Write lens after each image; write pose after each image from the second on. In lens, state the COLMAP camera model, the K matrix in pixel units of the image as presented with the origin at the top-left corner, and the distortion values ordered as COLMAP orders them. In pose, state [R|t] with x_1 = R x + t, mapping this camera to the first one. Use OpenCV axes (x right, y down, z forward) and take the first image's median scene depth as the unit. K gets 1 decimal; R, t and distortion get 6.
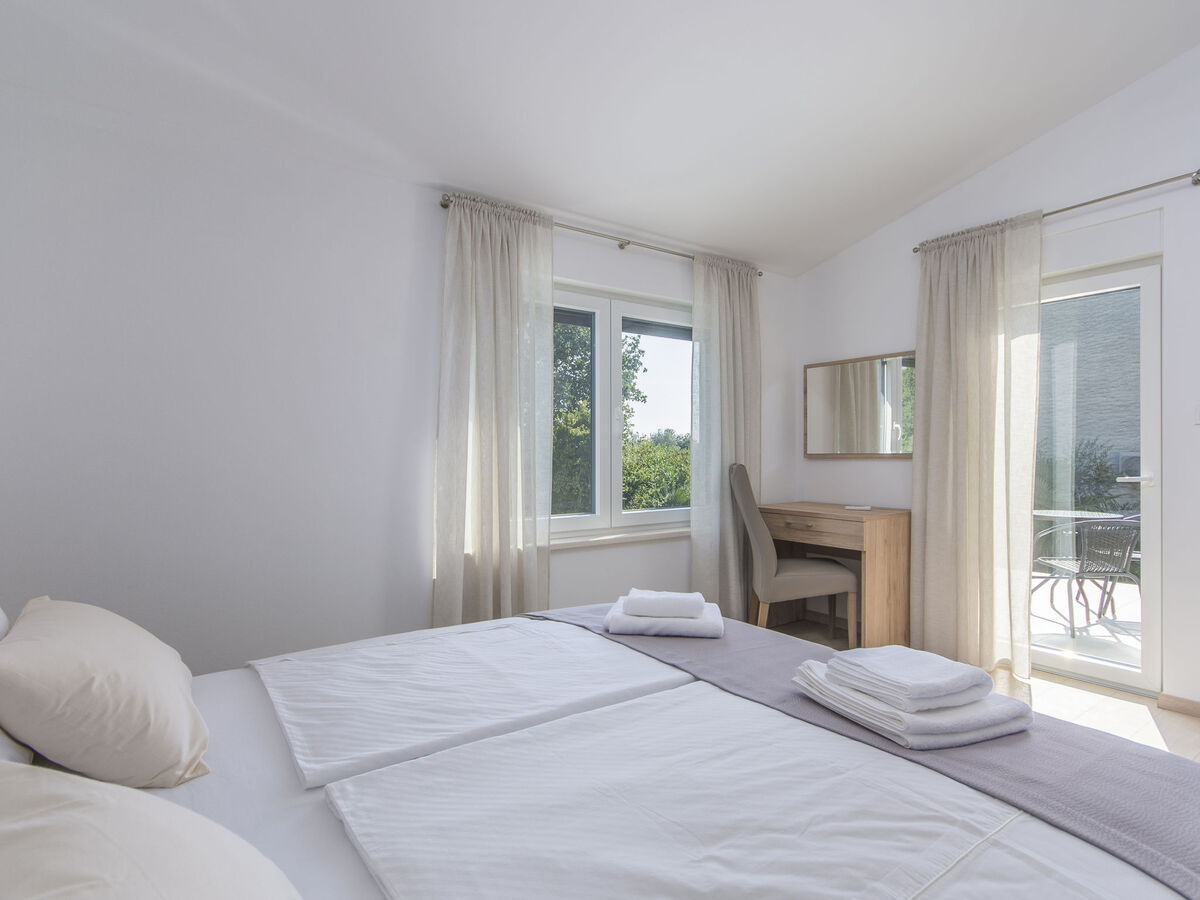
lens RADIAL K [[615.4, 0, 592.1], [0, 615.4, 459.5], [0, 0, 1]] dist [0.002372, 0.000559]
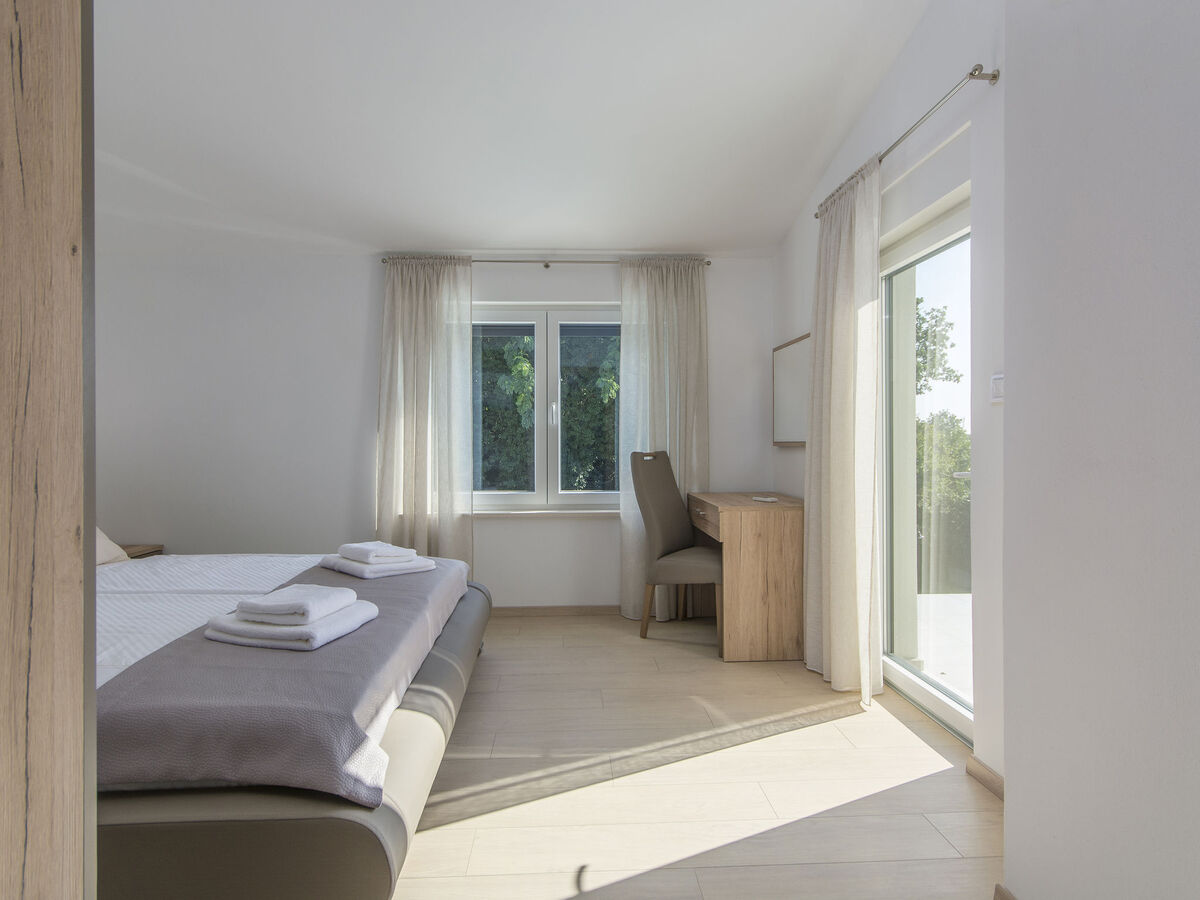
lens RADIAL K [[591.4, 0, 587.5], [0, 591.4, 445.5], [0, 0, 1]] dist [0.002698, 0.000648]
pose [[0.839048, 0.002047, -0.544053, 0.738919], [-0.003284, 0.999994, -0.001302, -0.001689], [0.544047, 0.002879, 0.839050, 0.096291]]
